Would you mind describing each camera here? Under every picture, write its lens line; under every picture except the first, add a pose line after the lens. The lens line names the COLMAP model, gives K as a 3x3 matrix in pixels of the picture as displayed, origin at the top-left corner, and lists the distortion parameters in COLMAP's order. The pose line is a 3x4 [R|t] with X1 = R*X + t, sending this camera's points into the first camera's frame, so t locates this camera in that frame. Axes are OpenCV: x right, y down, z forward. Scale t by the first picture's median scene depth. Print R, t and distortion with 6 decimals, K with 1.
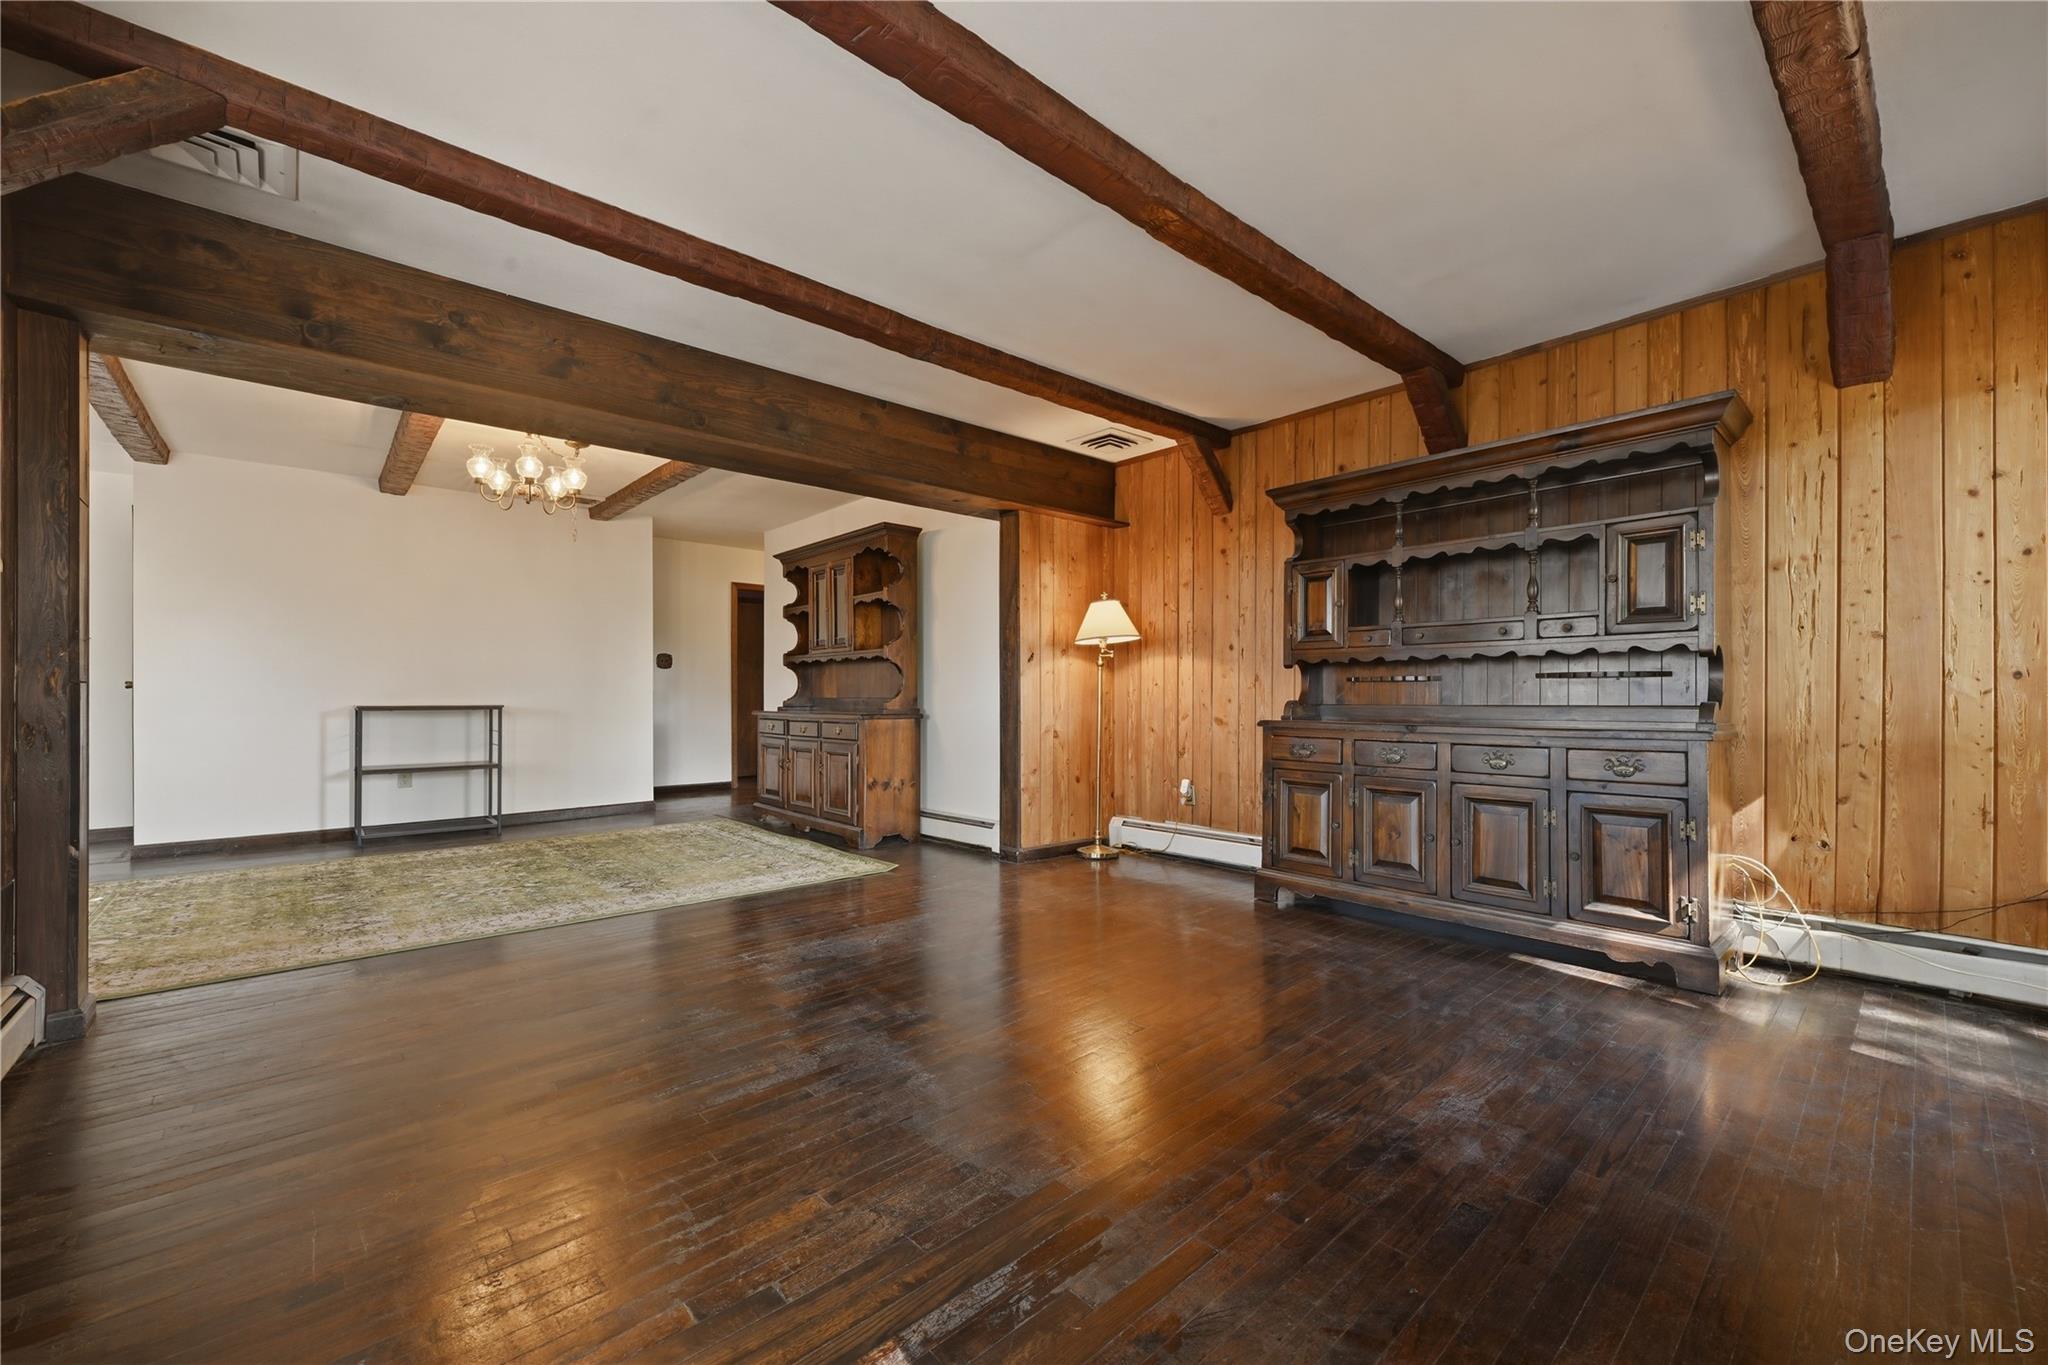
lens RADIAL K [[817.8, 0, 1020.8], [0, 817.8, 689.8], [0, 0, 1]] dist [0.011044, -0.000002]
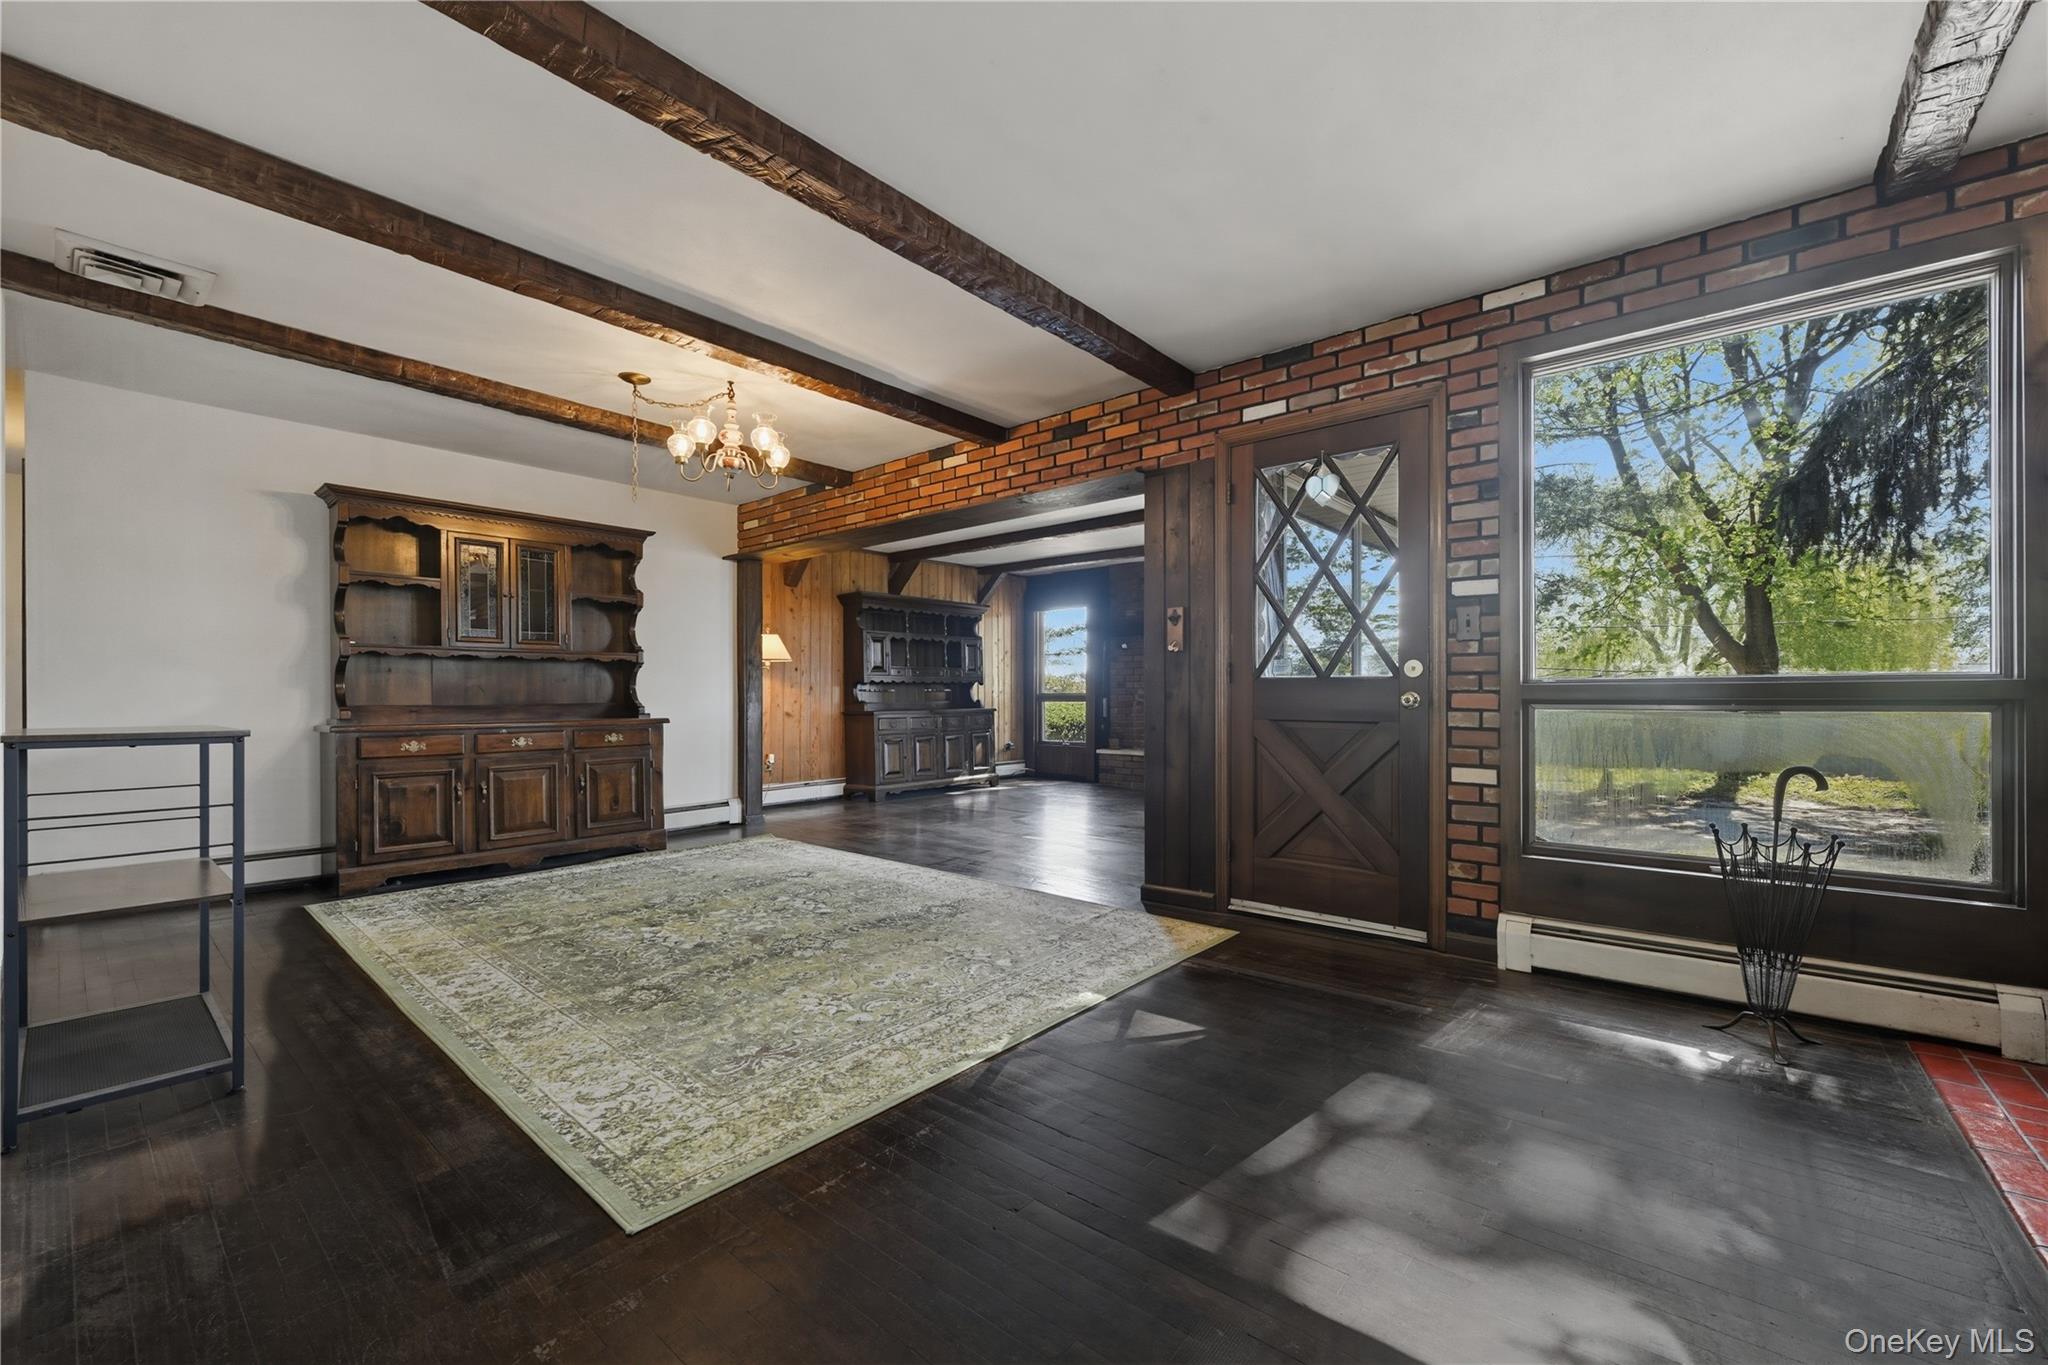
lens RADIAL K [[820.9, 0, 1024.1], [0, 820.9, 693.9], [0, 0, 1]] dist [0.000162, -0.000027]
pose [[-0.143612, 0.005725, 0.989617, -1.447985], [0.000338, 0.999983, -0.005736, 0.006984], [-0.989634, -0.000489, -0.143612, 0.788903]]
